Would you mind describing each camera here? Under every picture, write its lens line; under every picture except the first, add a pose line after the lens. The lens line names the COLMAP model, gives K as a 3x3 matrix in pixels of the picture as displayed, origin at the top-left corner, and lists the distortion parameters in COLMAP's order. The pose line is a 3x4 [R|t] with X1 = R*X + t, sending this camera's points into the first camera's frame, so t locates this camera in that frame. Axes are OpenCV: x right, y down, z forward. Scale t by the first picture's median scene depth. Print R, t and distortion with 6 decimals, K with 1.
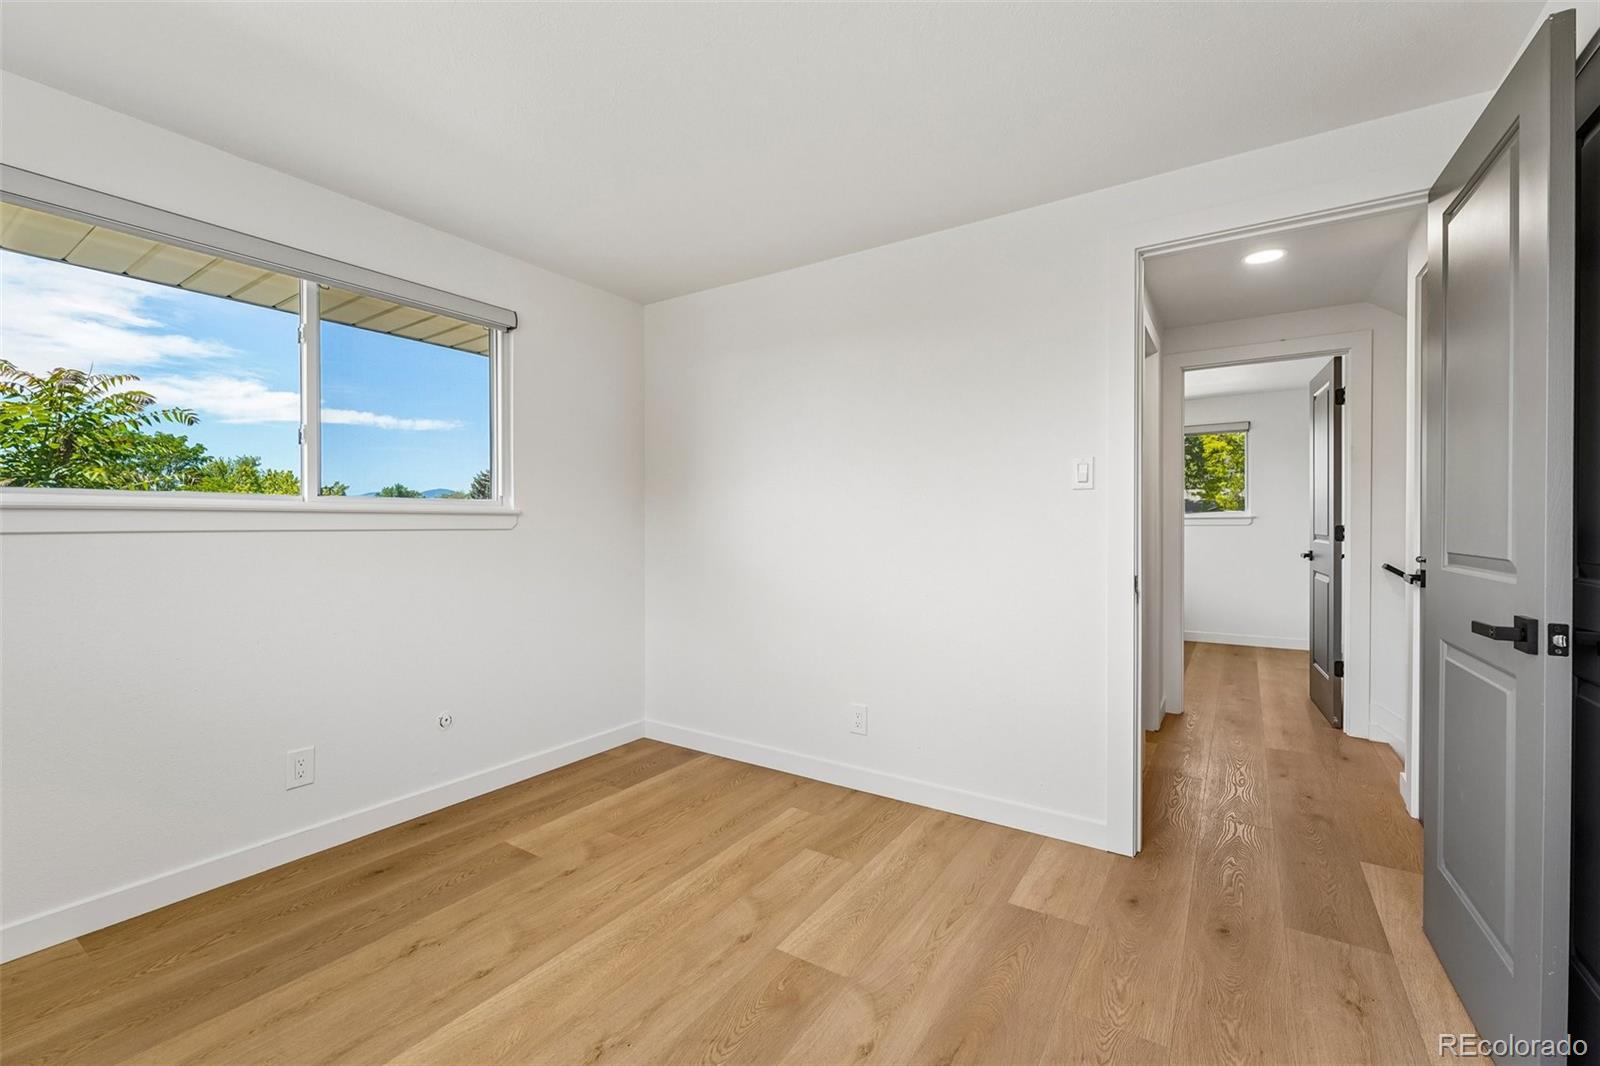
lens RADIAL K [[672.8, 0, 796.1], [0, 672.8, 529.5], [0, 0, 1]] dist [-0.006248, 0.000542]
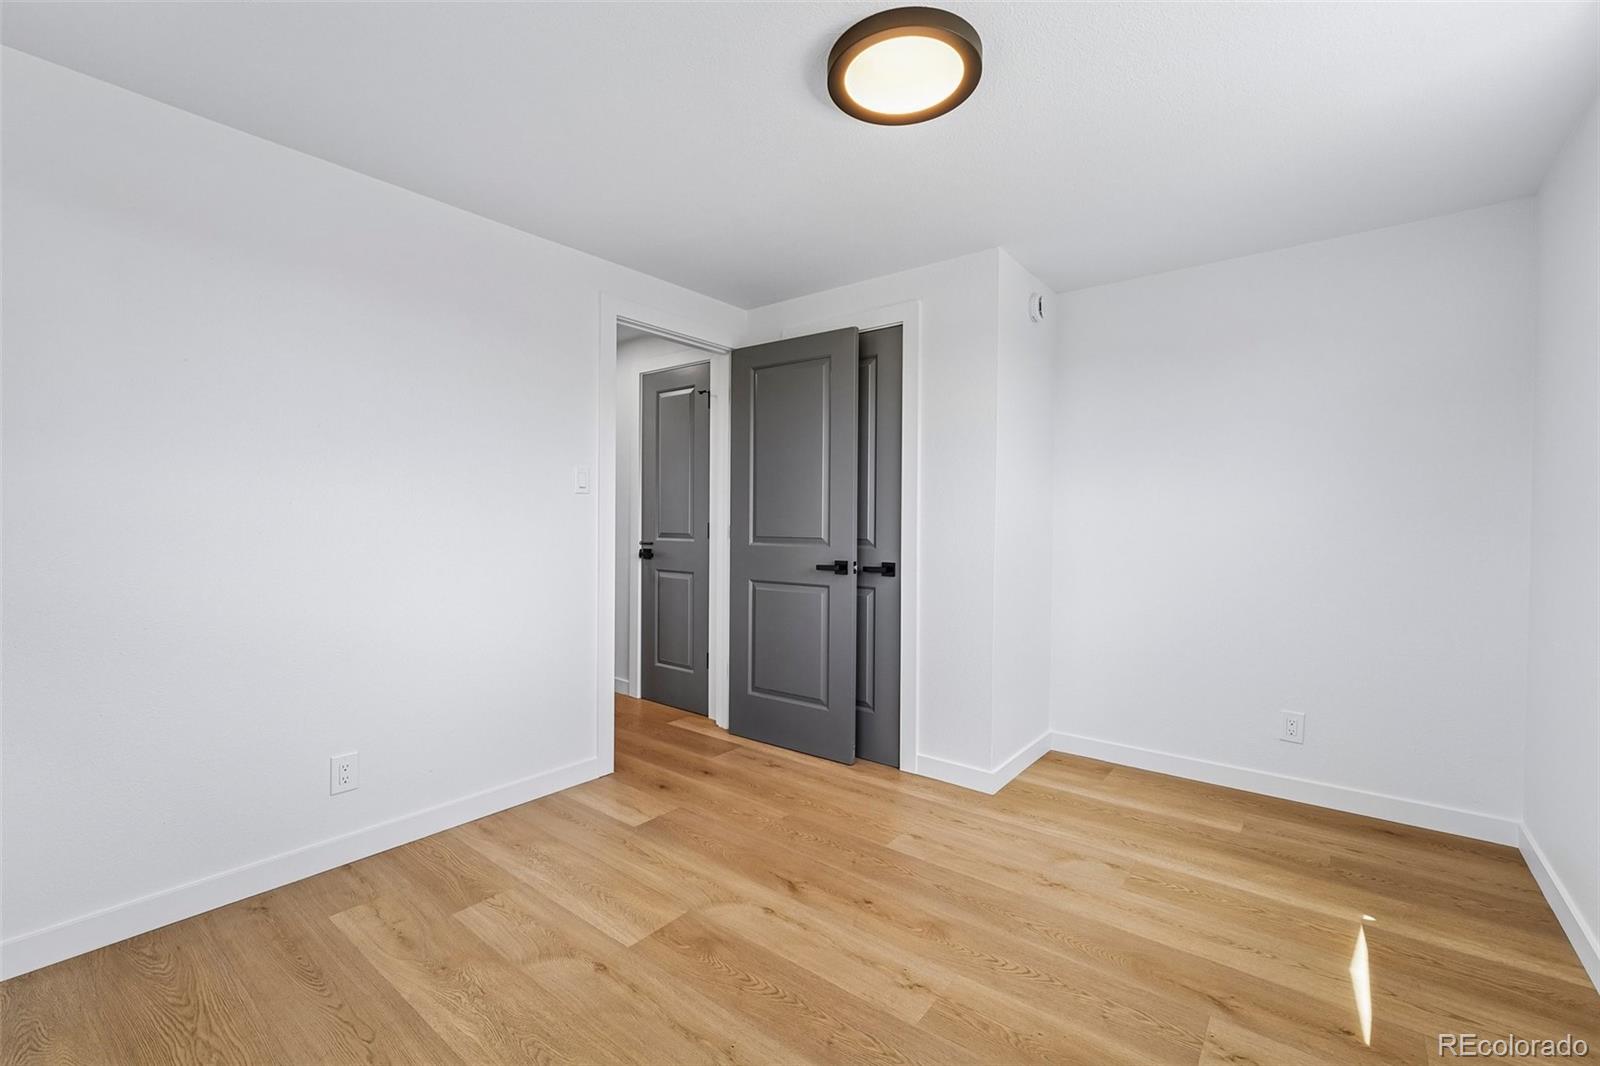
lens RADIAL K [[672.8, 0, 789.0], [0, 672.8, 528.3], [0, 0, 1]] dist [-0.006248, 0.000542]
pose [[0.090867, -0.004660, 0.995852, -0.881112], [0.002262, 0.999987, 0.004472, -0.000567], [-0.995860, 0.001846, 0.090877, 0.594261]]
